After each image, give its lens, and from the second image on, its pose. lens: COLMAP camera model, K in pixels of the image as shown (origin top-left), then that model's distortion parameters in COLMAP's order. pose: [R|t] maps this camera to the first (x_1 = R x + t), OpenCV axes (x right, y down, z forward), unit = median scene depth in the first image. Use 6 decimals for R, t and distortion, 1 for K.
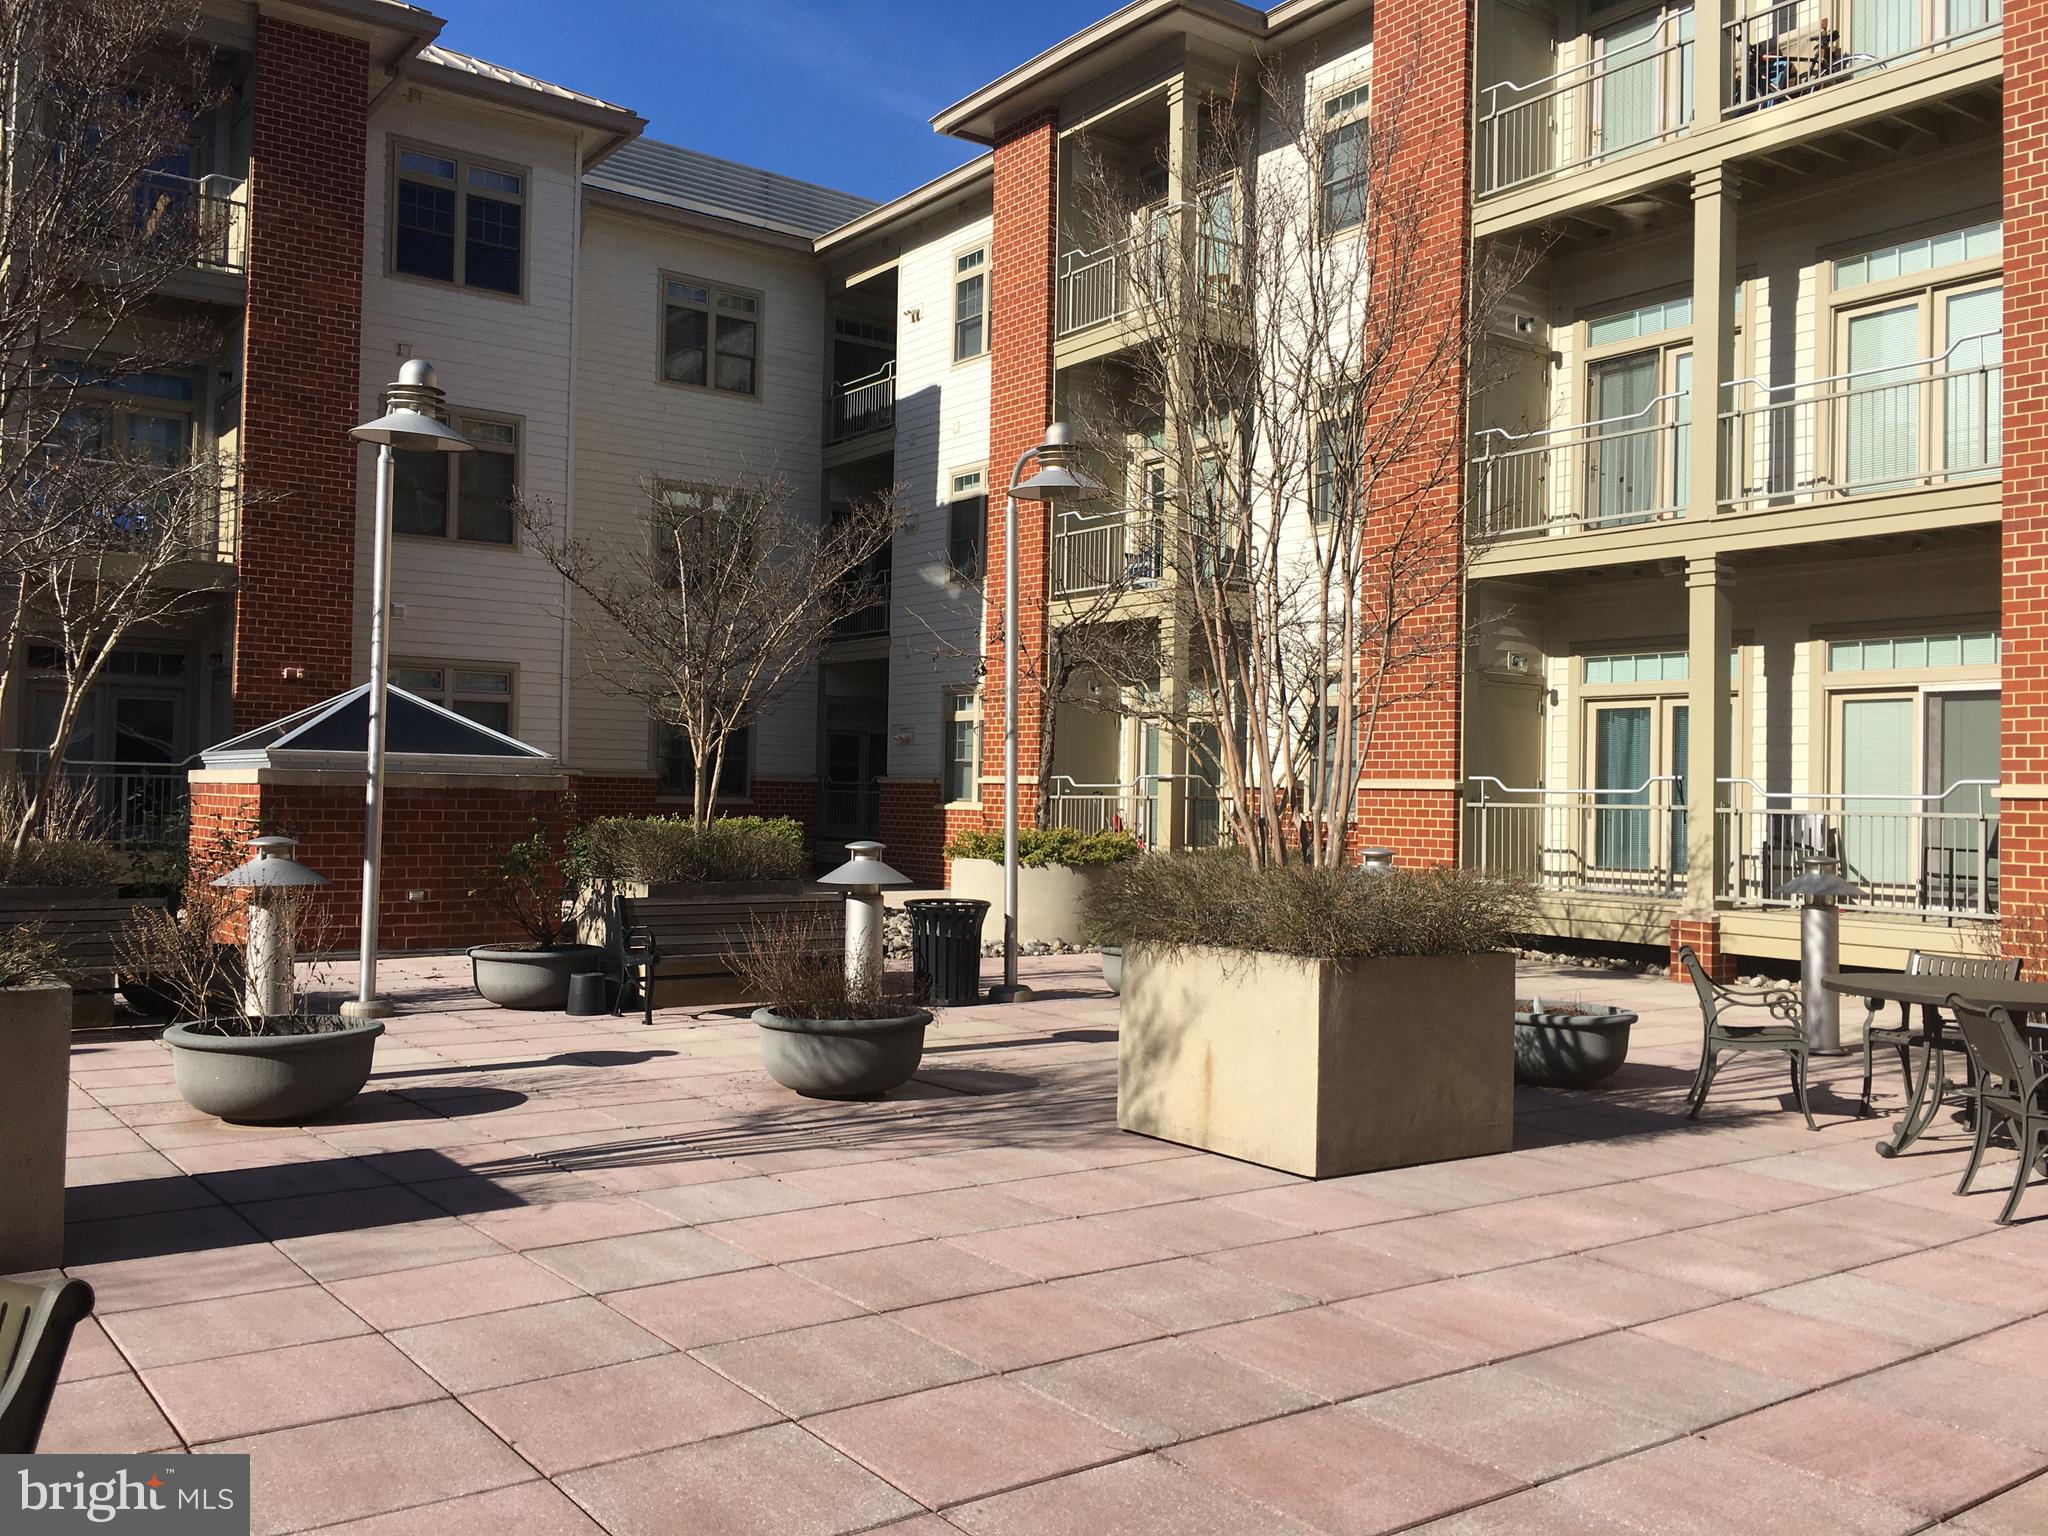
lens RADIAL K [[1735.8, 0, 1038.9], [0, 1735.8, 743.1], [0, 0, 1]] dist [0.091451, -0.126812]
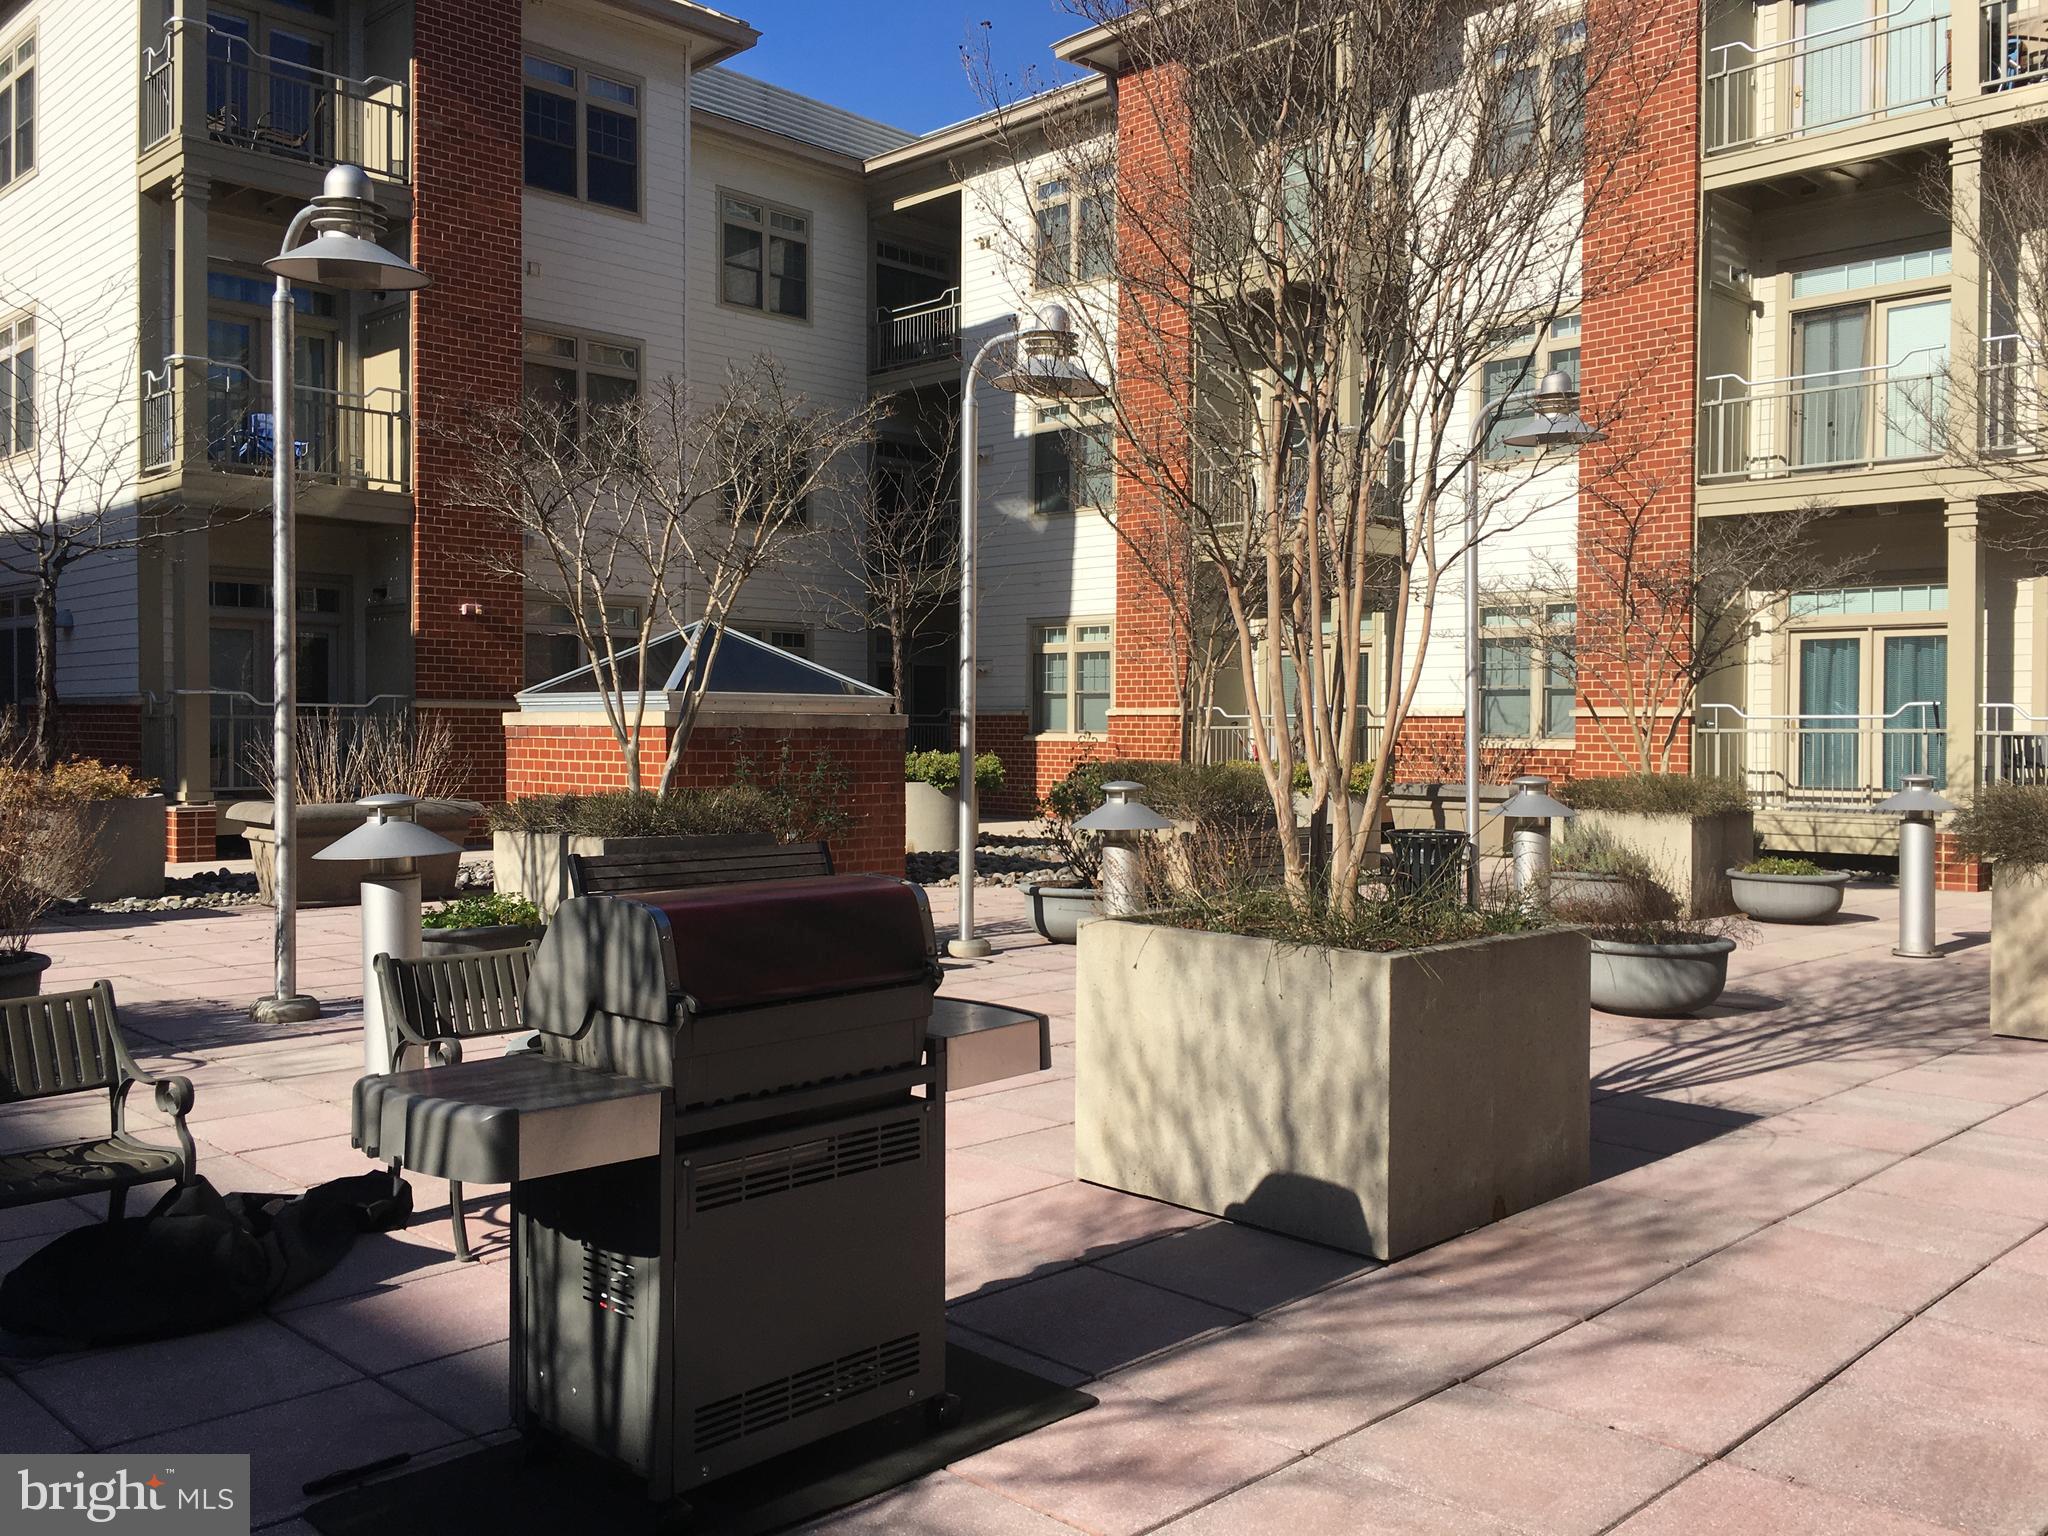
lens RADIAL K [[1742.3, 0, 1031.9], [0, 1742.3, 737.8], [0, 0, 1]] dist [0.079965, -0.116299]
pose [[0.987962, -0.014860, 0.153983, -0.350858], [0.008590, 0.999110, 0.041305, -0.008741], [-0.154460, -0.039485, 0.987210, 0.007419]]
